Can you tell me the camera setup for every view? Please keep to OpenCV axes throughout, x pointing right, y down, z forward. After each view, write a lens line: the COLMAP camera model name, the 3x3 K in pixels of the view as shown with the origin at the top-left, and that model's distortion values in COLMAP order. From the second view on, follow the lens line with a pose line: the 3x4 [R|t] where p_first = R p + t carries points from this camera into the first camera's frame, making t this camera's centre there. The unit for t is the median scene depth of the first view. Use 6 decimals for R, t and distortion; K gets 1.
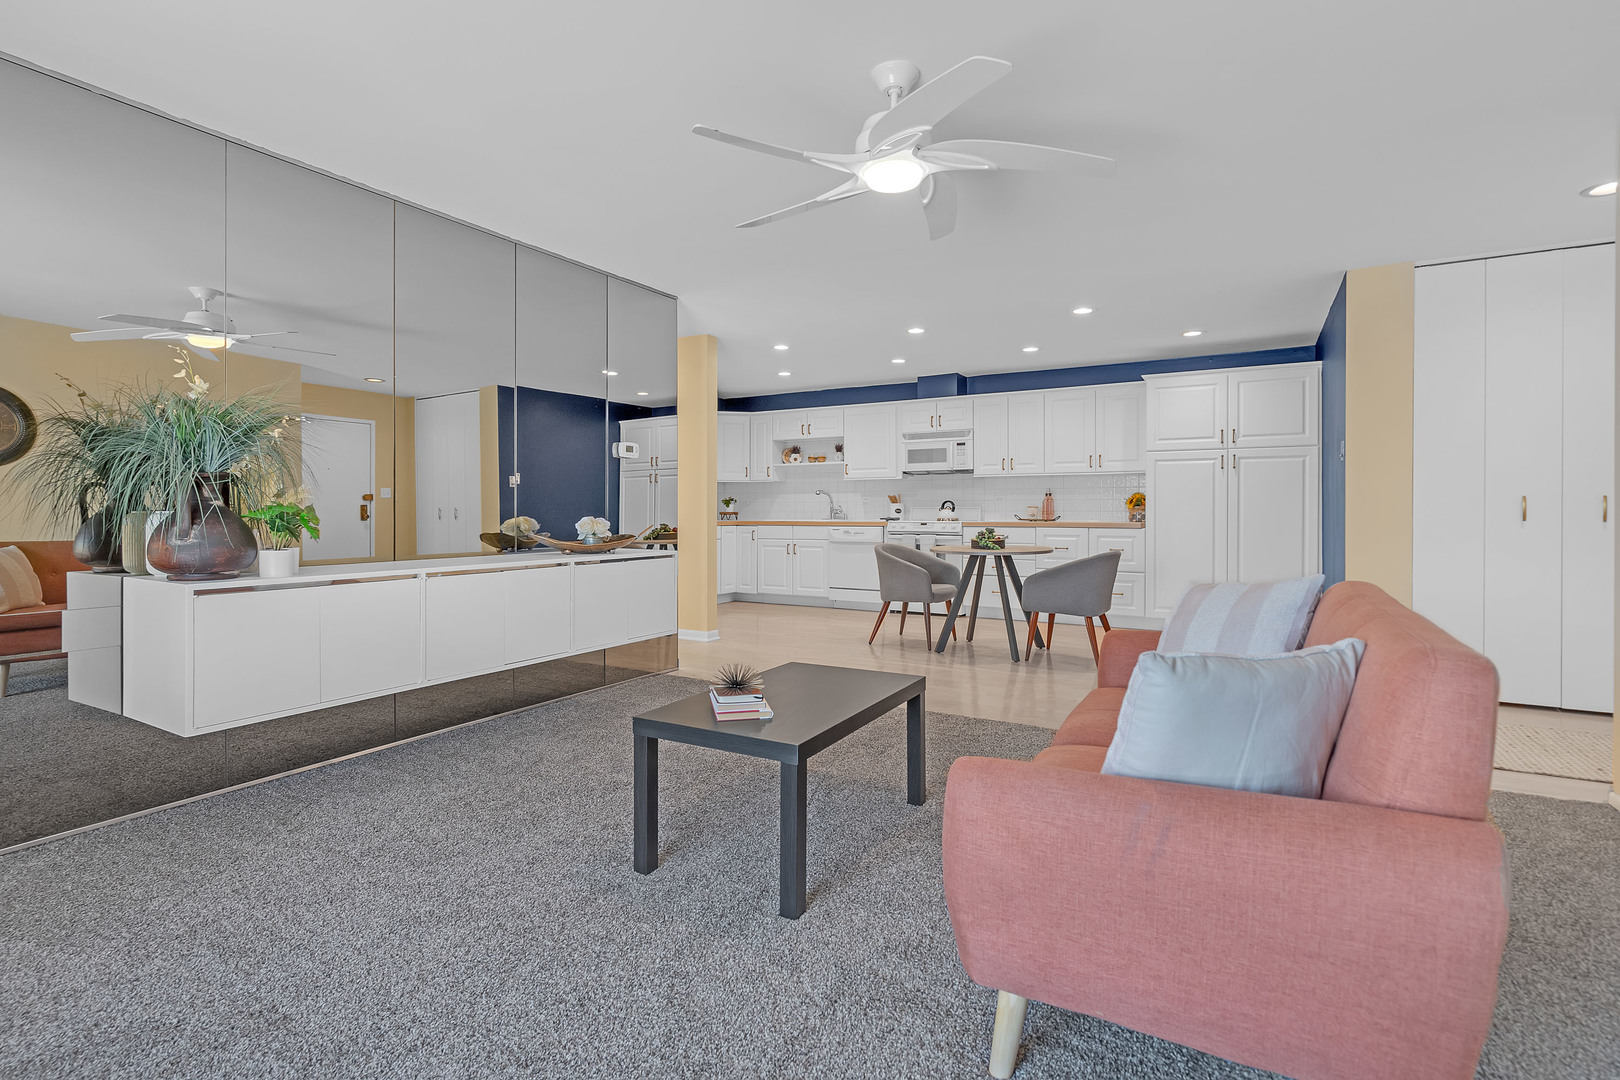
lens RADIAL K [[766.7, 0, 836.0], [0, 766.7, 497.7], [0, 0, 1]] dist [0.002407, -0.000881]
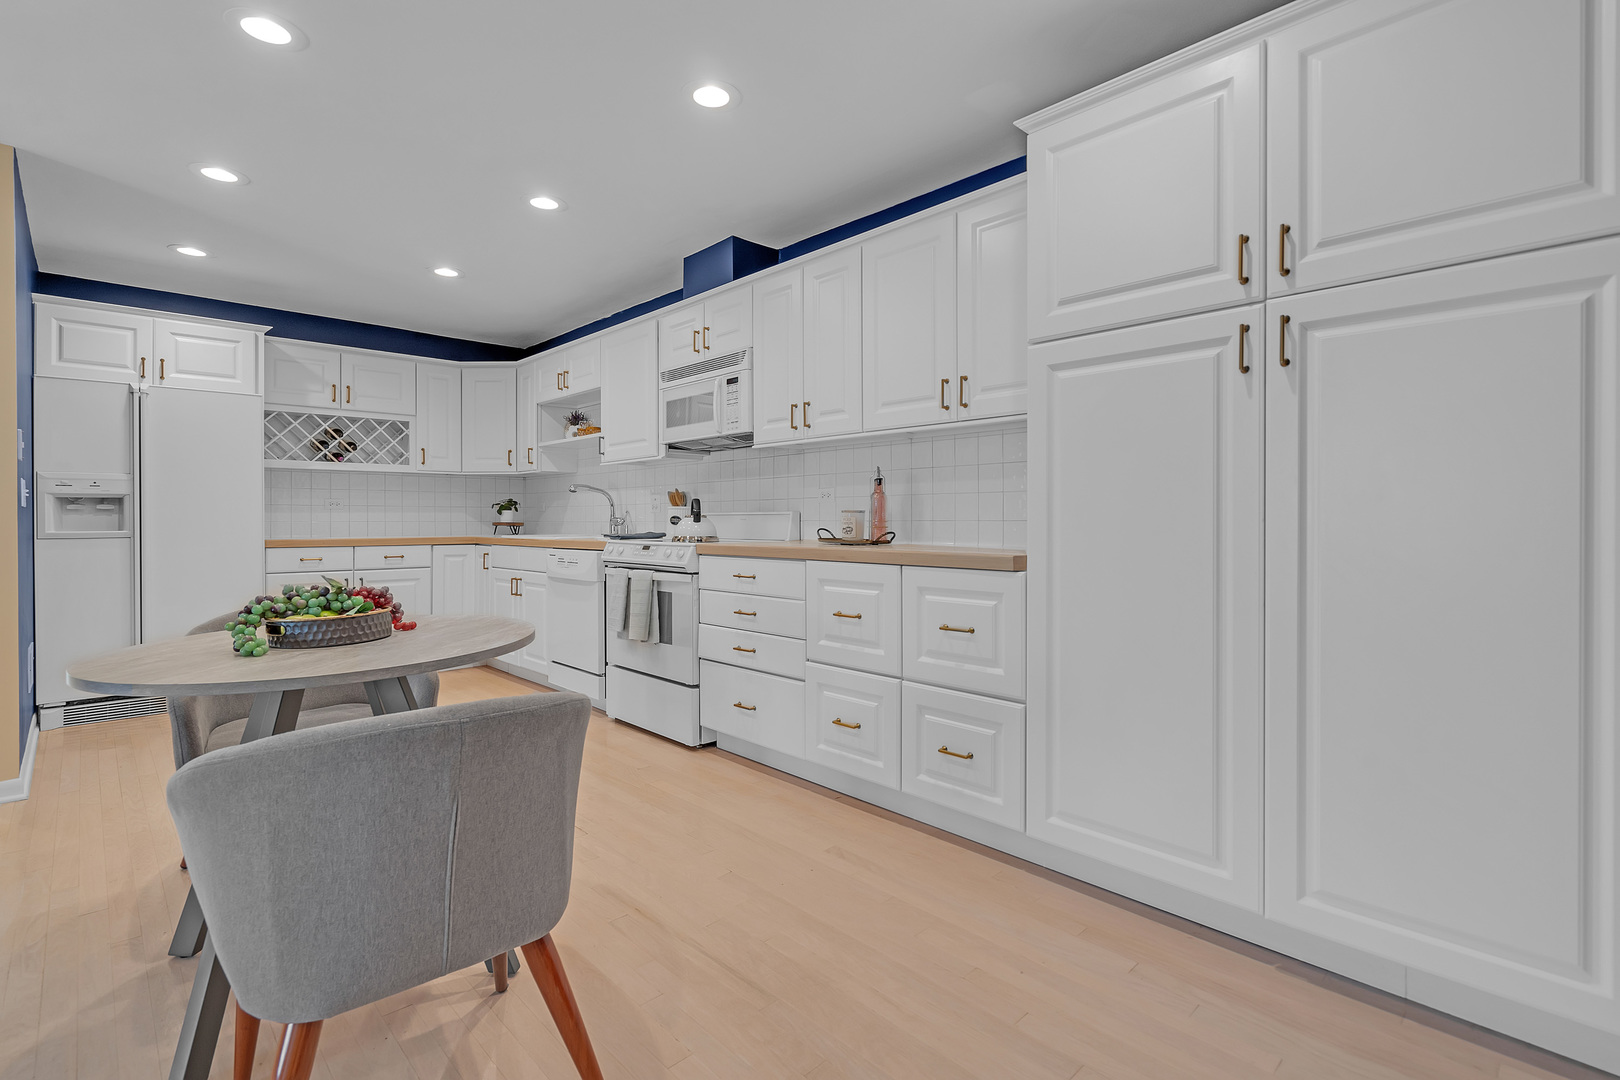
lens RADIAL K [[766.7, 0, 819.7], [0, 766.7, 528.5], [0, 0, 1]] dist [0.002407, -0.000881]
pose [[0.955440, 0.002943, -0.295170, 0.353629], [0.005870, 0.999563, 0.028969, 0.008521], [0.295126, -0.029411, 0.955006, 0.552678]]
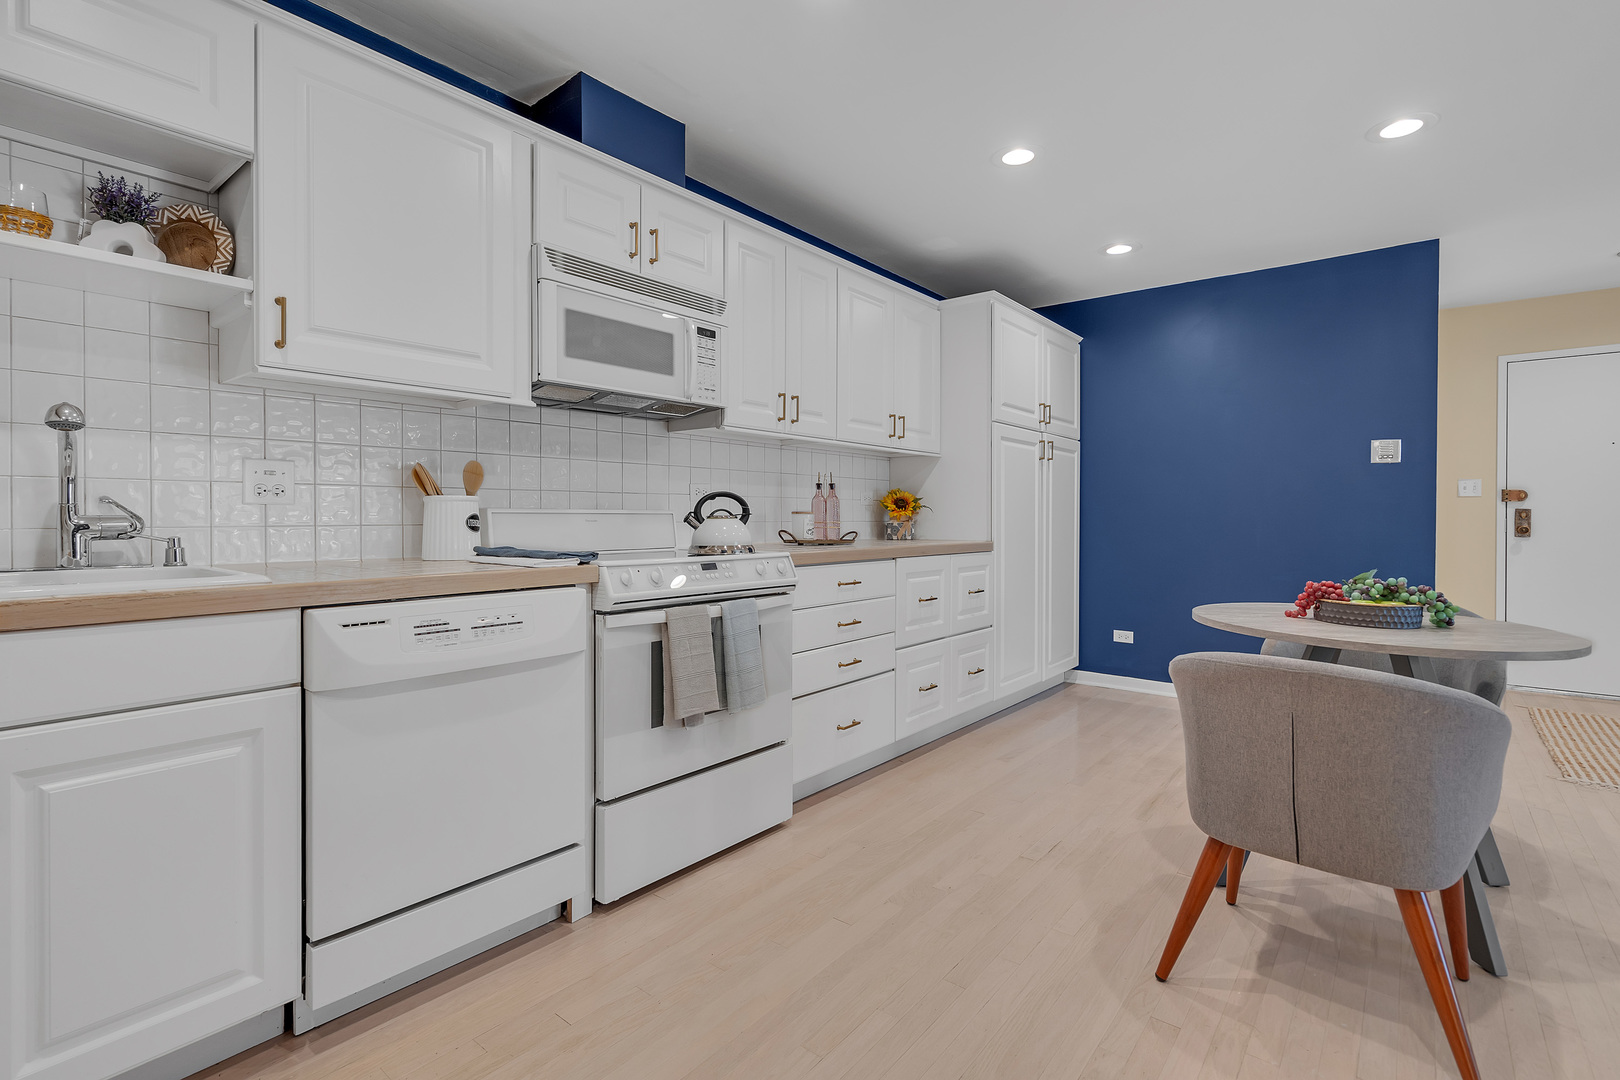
lens RADIAL K [[766.7, 0, 787.3], [0, 766.7, 523.0], [0, 0, 1]] dist [0.002407, -0.000881]
pose [[0.181106, -0.006885, 0.983439, -0.175815], [-0.020091, 0.999741, 0.010699, 0.012838], [-0.983258, -0.021696, 0.180921, 0.891343]]
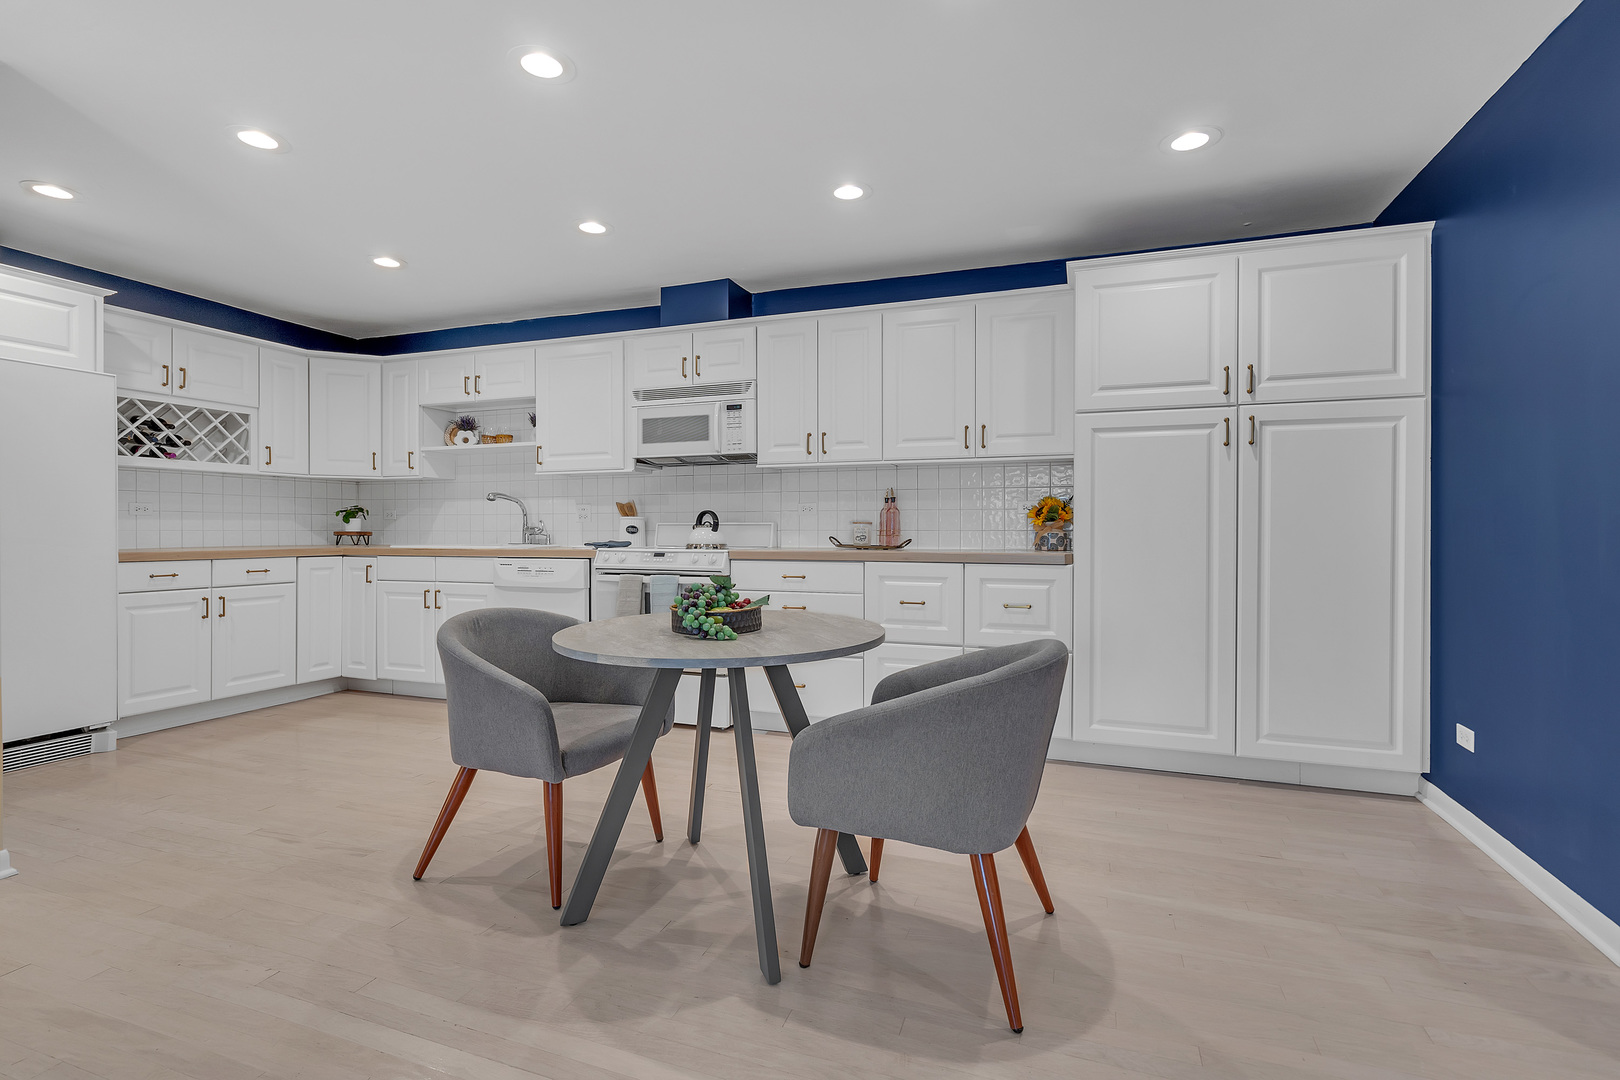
lens RADIAL K [[766.7, 0, 816.8], [0, 766.7, 530.2], [0, 0, 1]] dist [0.002407, -0.000881]
pose [[0.987592, 0.001631, 0.157034, 0.134423], [-0.004345, 0.999847, 0.016938, 0.007837], [-0.156983, -0.017411, 0.987448, 0.448391]]
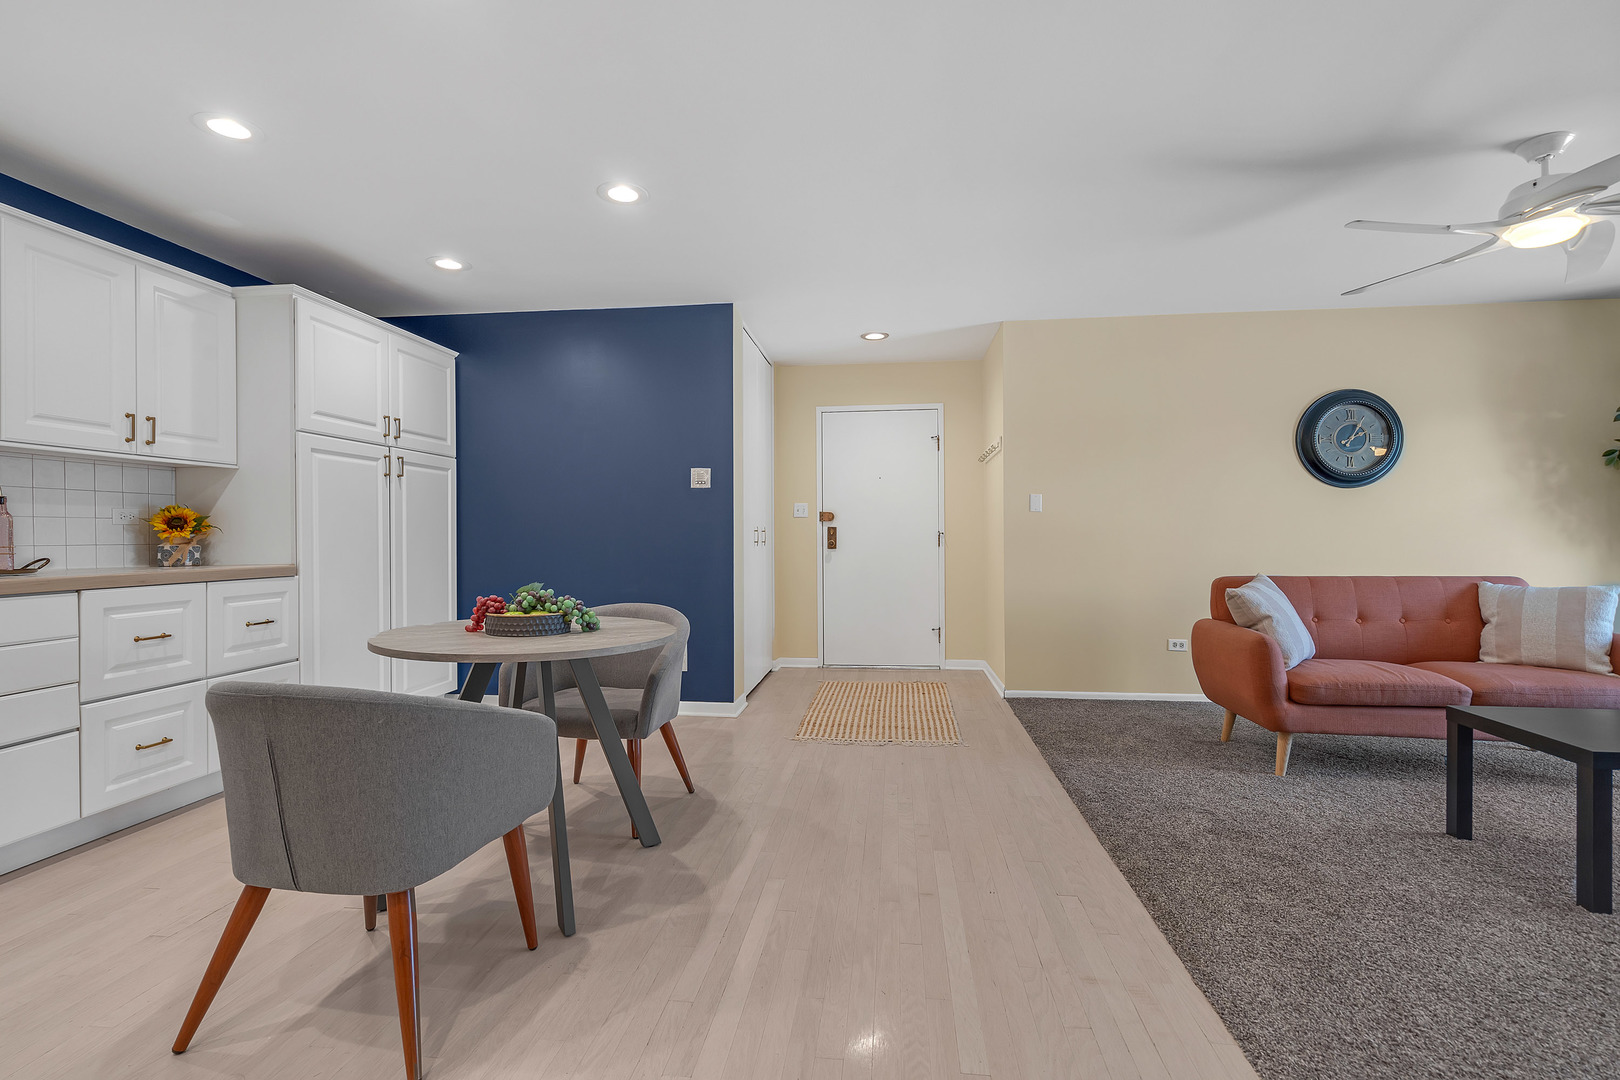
lens RADIAL K [[766.7, 0, 805.9], [0, 766.7, 539.3], [0, 0, 1]] dist [0.002407, -0.000881]
pose [[-0.380978, -0.001627, 0.924583, -0.185665], [-0.008883, 0.999959, -0.001900, 0.010708], [-0.924542, -0.008937, -0.380976, 0.745743]]
